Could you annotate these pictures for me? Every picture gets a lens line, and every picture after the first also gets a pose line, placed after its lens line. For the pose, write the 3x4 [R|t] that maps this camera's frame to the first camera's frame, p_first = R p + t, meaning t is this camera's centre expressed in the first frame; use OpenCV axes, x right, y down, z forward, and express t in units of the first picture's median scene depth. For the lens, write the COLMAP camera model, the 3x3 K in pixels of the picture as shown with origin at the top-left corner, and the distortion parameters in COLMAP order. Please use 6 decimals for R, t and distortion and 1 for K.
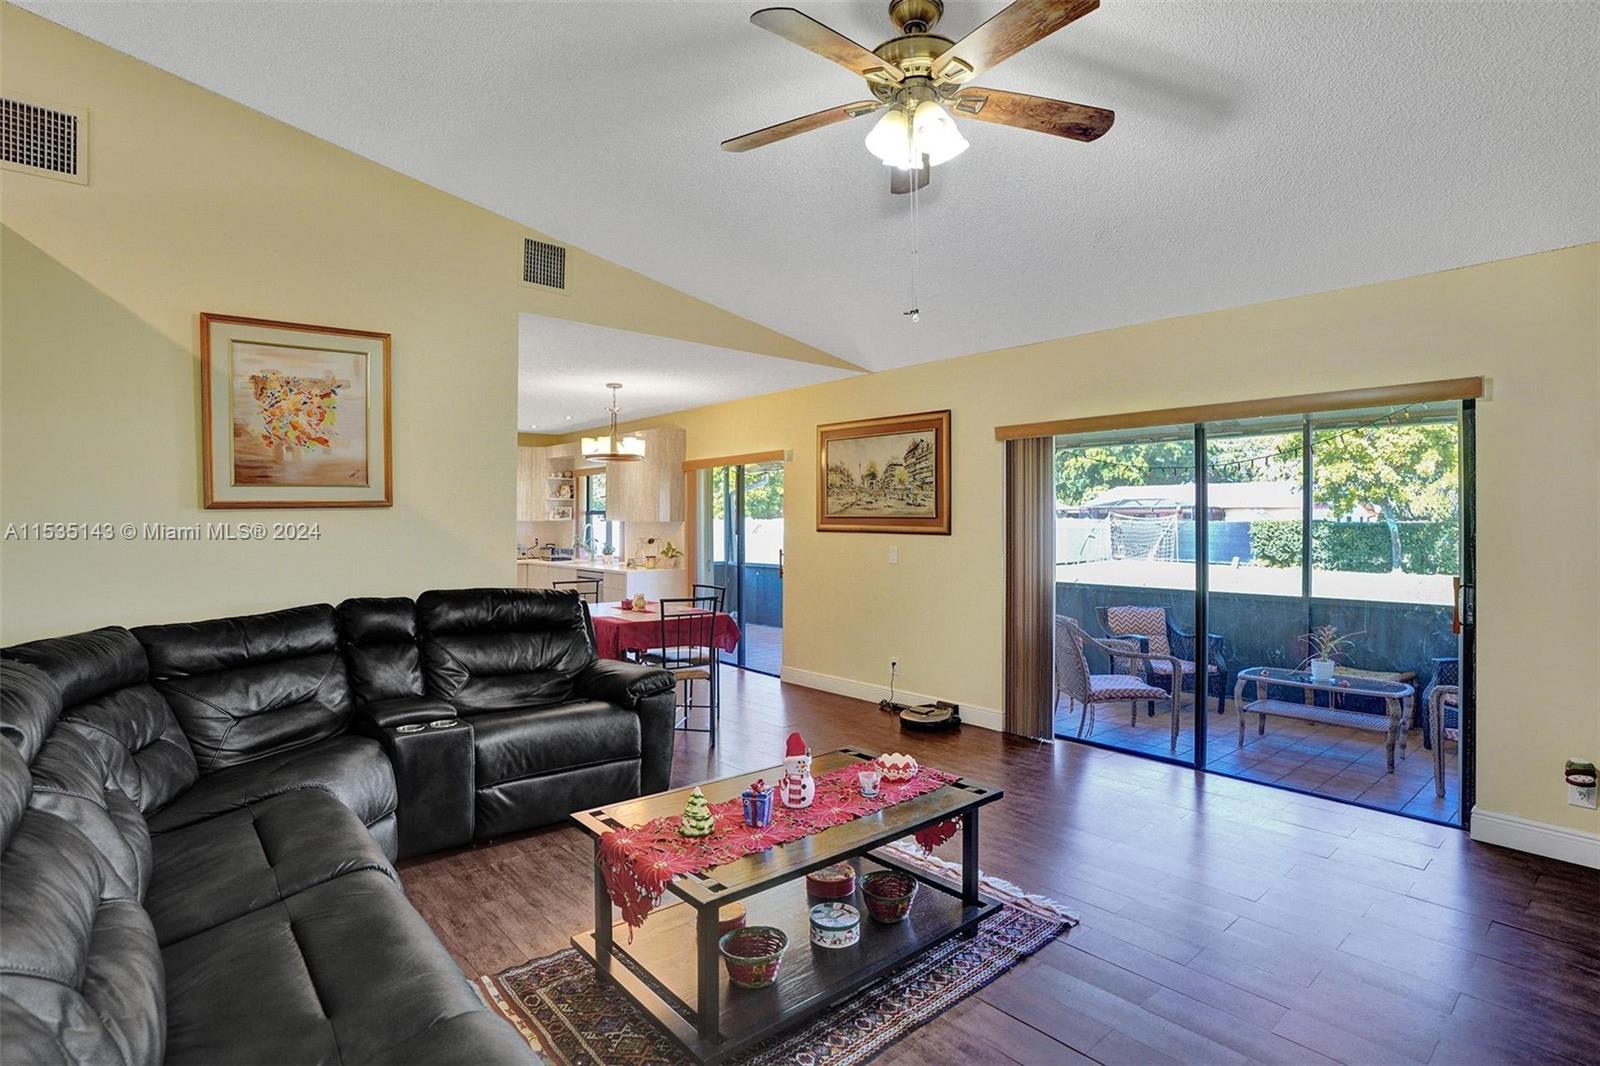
lens RADIAL K [[770.0, 0, 818.7], [0, 770.0, 530.0], [0, 0, 1]] dist [-0.057487, 0.021483]
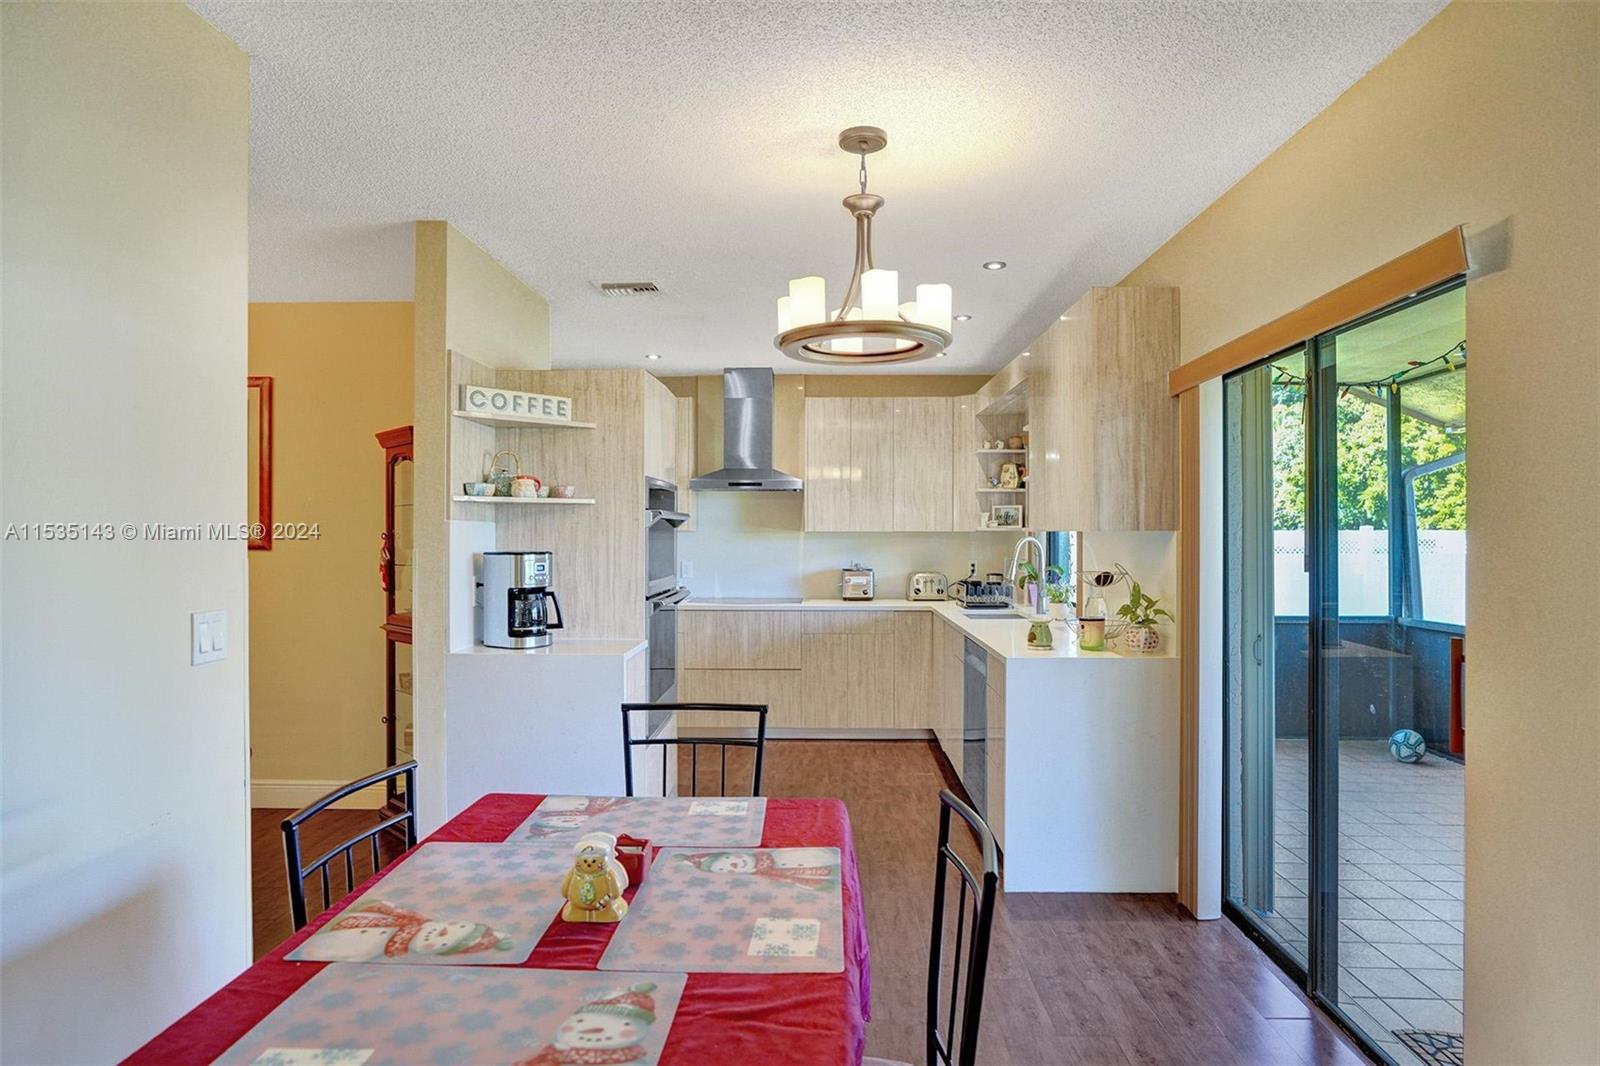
lens RADIAL K [[941.3, 0, 831.3], [0, 941.3, 516.5], [0, 0, 1]] dist [-0.049141, 0.002023]
pose [[0.750494, -0.014721, -0.660713, -0.003002], [-0.006225, 0.999550, -0.029342, -0.008572], [0.660848, 0.026134, 0.750065, 1.211616]]
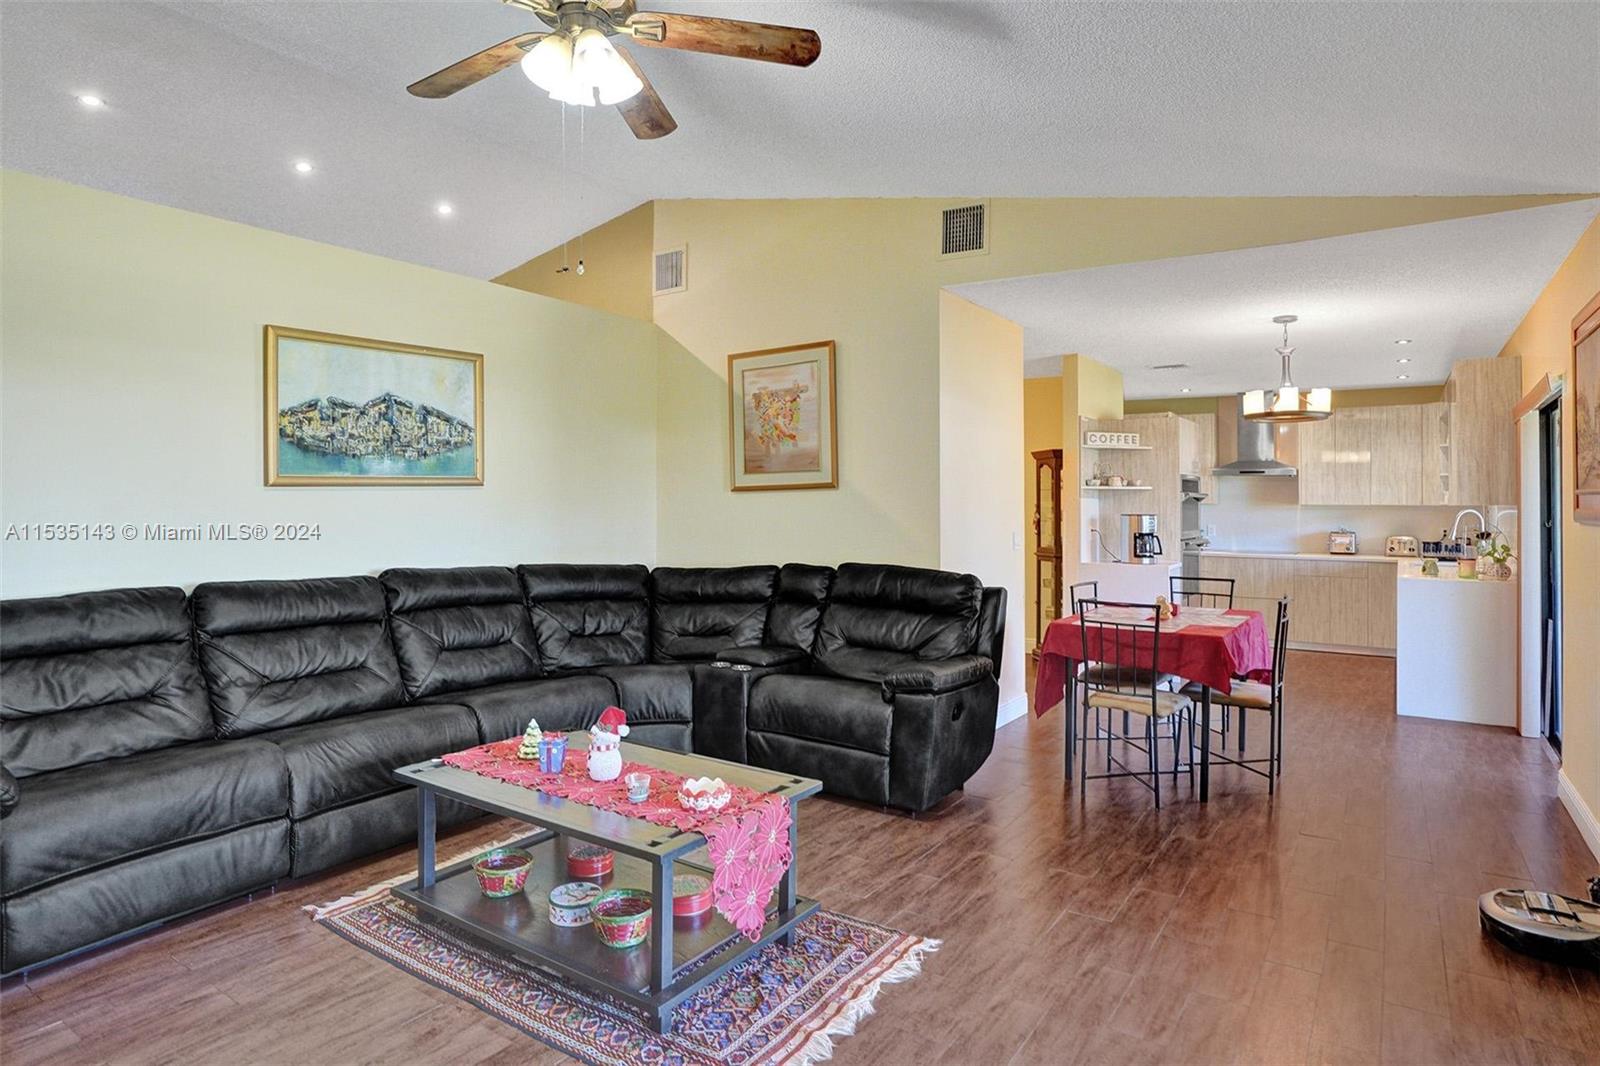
lens RADIAL K [[895.2, 0, 815.4], [0, 895.2, 491.9], [0, 0, 1]] dist [-0.046488, 0.025665]
pose [[0.257865, -0.014844, -0.966067, 0.768475], [-0.017075, 0.999656, -0.019918, 0.003525], [0.966030, 0.021631, 0.257523, 0.629389]]
